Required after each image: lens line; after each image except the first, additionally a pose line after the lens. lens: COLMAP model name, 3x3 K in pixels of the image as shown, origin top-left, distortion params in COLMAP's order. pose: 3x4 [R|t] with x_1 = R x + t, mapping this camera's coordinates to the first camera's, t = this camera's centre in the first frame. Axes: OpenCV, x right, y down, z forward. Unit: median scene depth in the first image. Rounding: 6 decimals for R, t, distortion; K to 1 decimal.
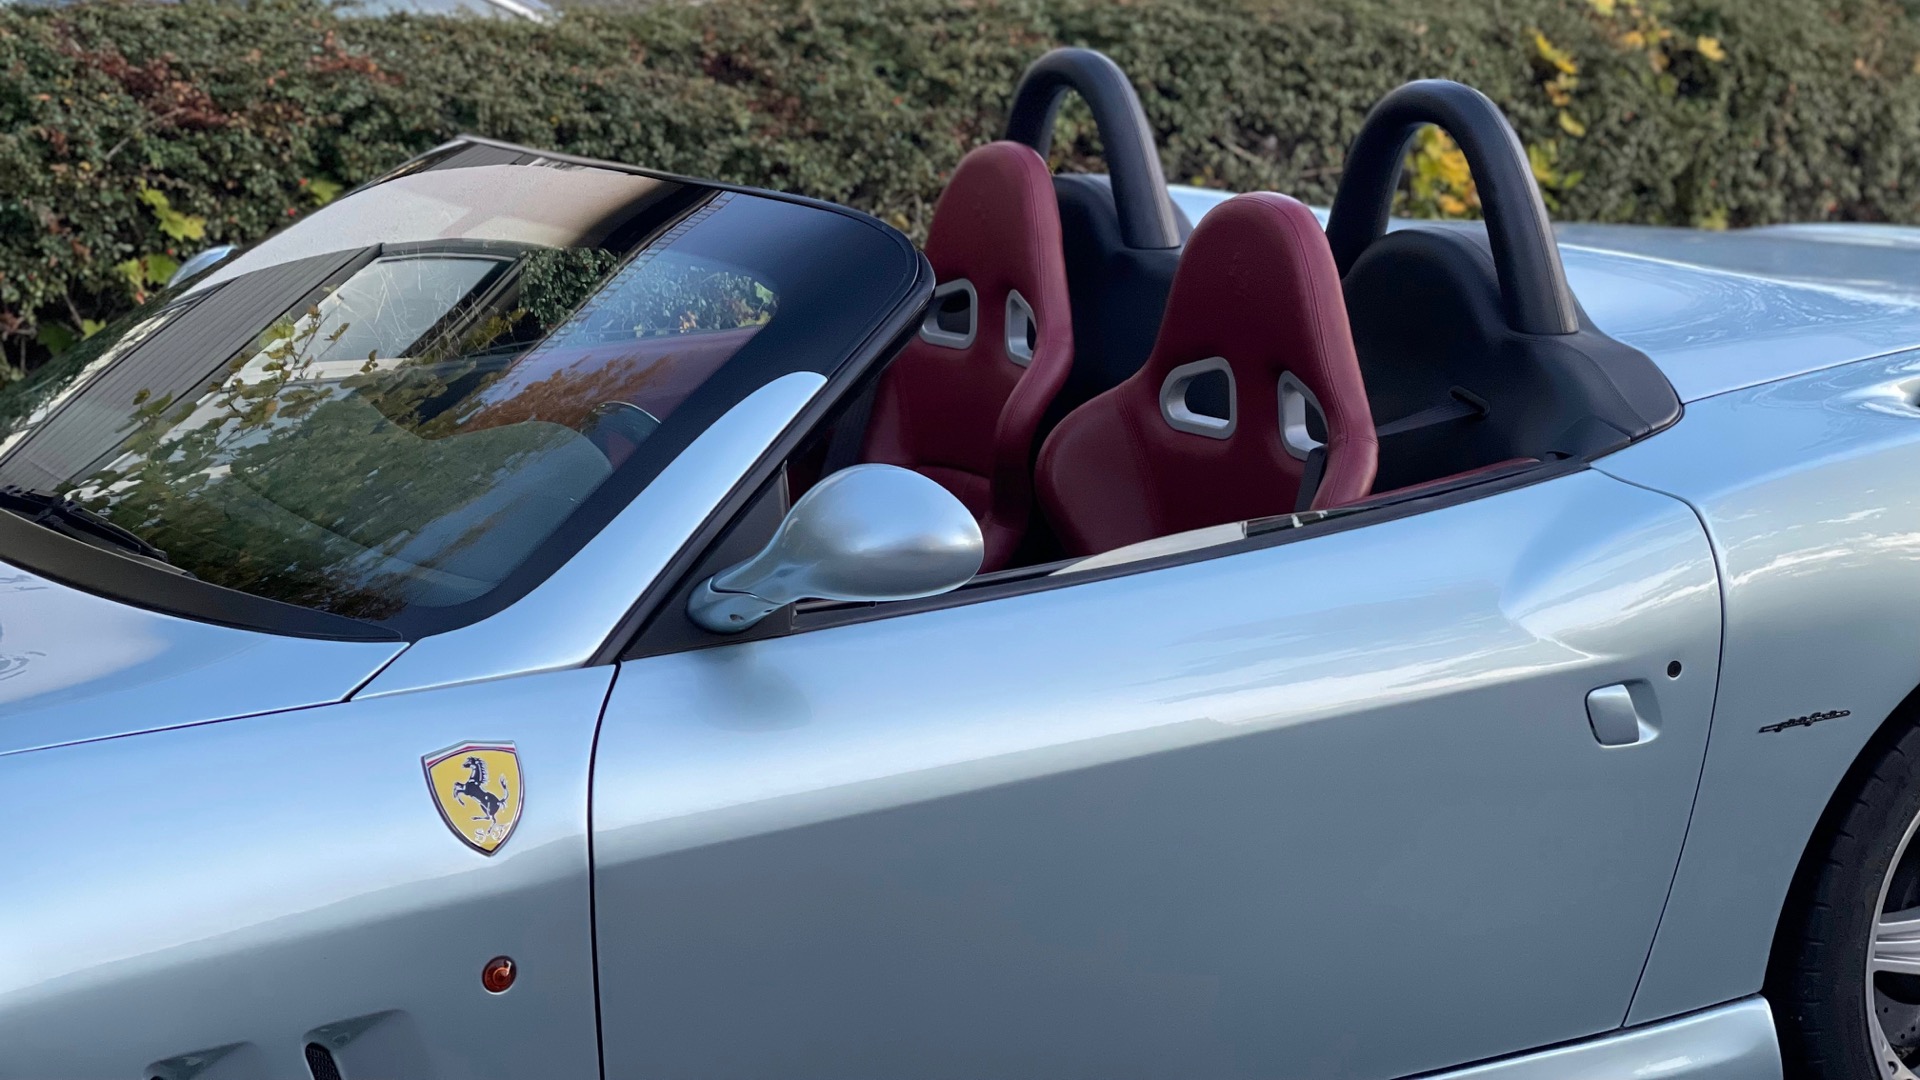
lens RADIAL K [[3606.7, 0, 960.0], [0, 3606.7, 540.0], [0, 0, 1]] dist [0.190861, 0.322292]
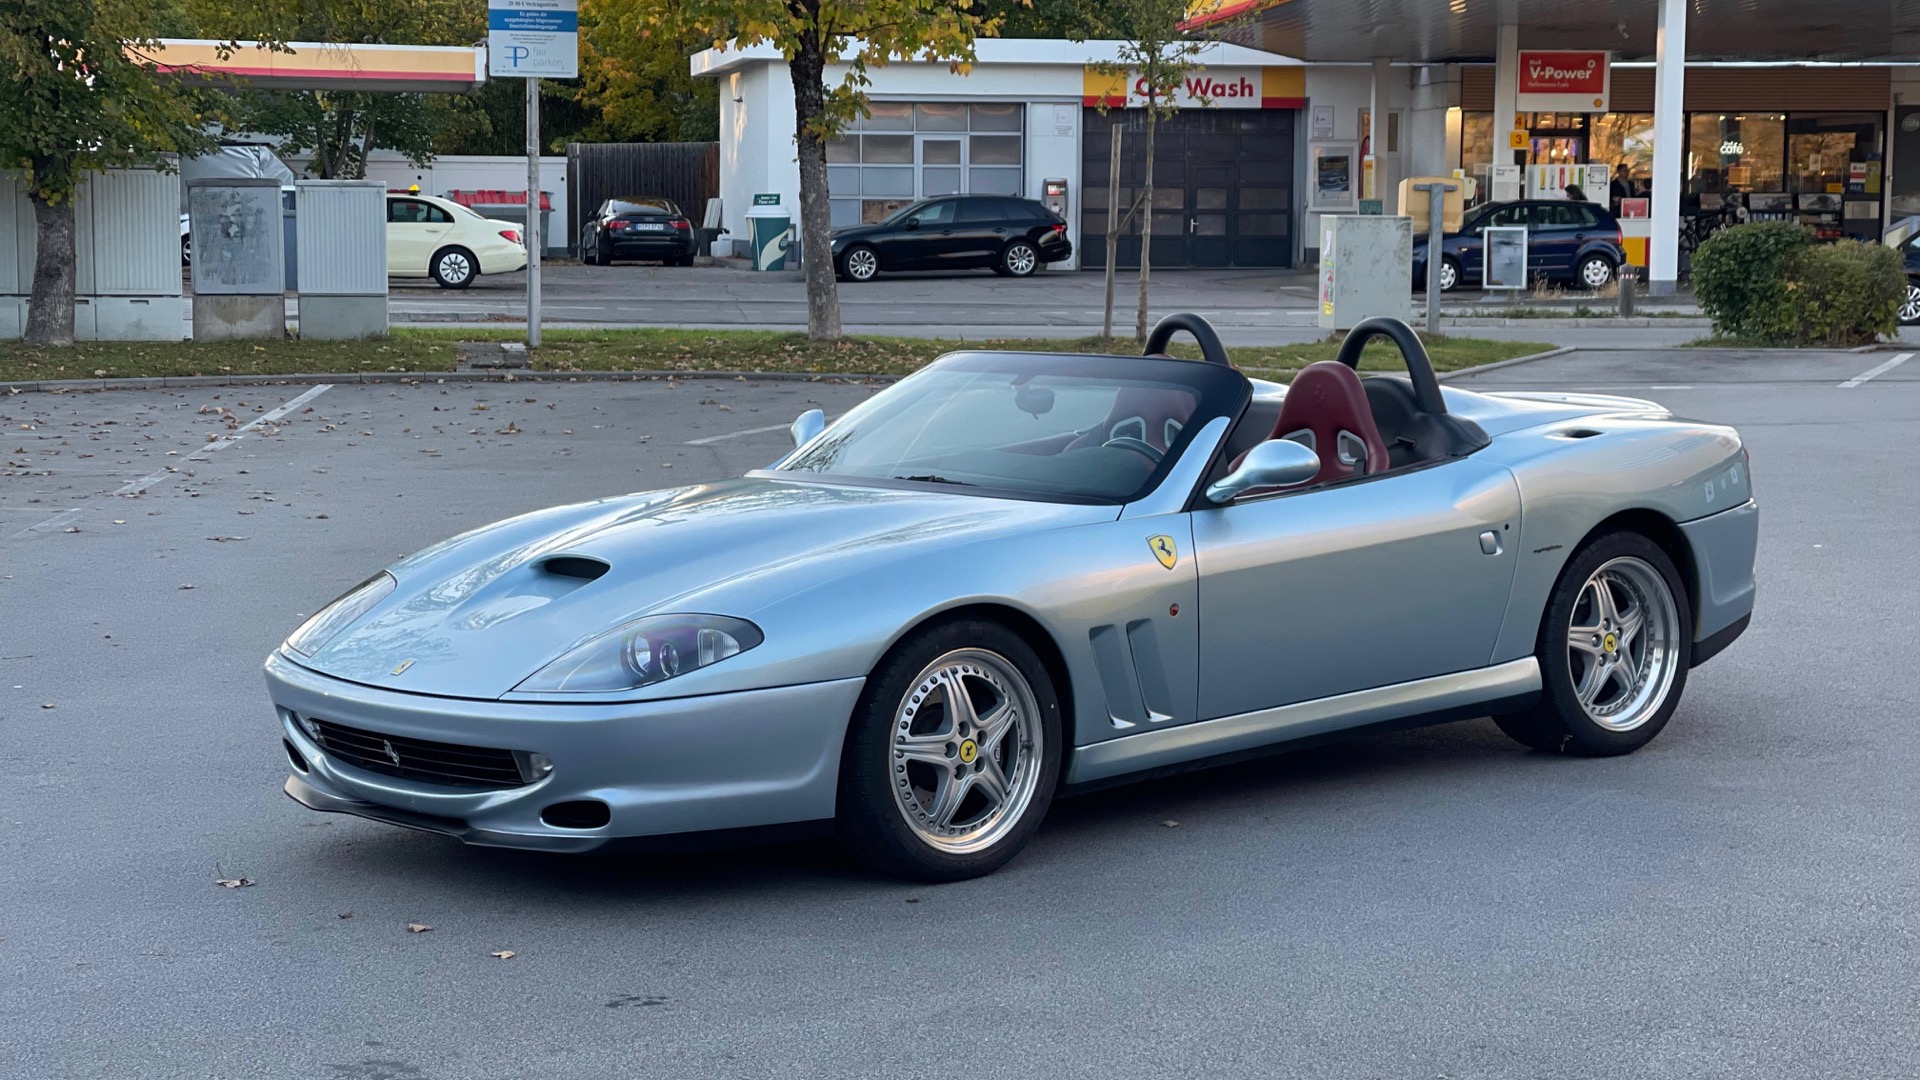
lens RADIAL K [[3643.8, 0, 960.0], [0, 3643.8, 540.0], [0, 0, 1]] dist [0.245798, 0.322553]
pose [[0.978137, -0.018946, 0.207097, -0.779434], [0.034240, 0.996923, -0.070518, 0.226847], [-0.205123, 0.076067, 0.975776, -1.605168]]
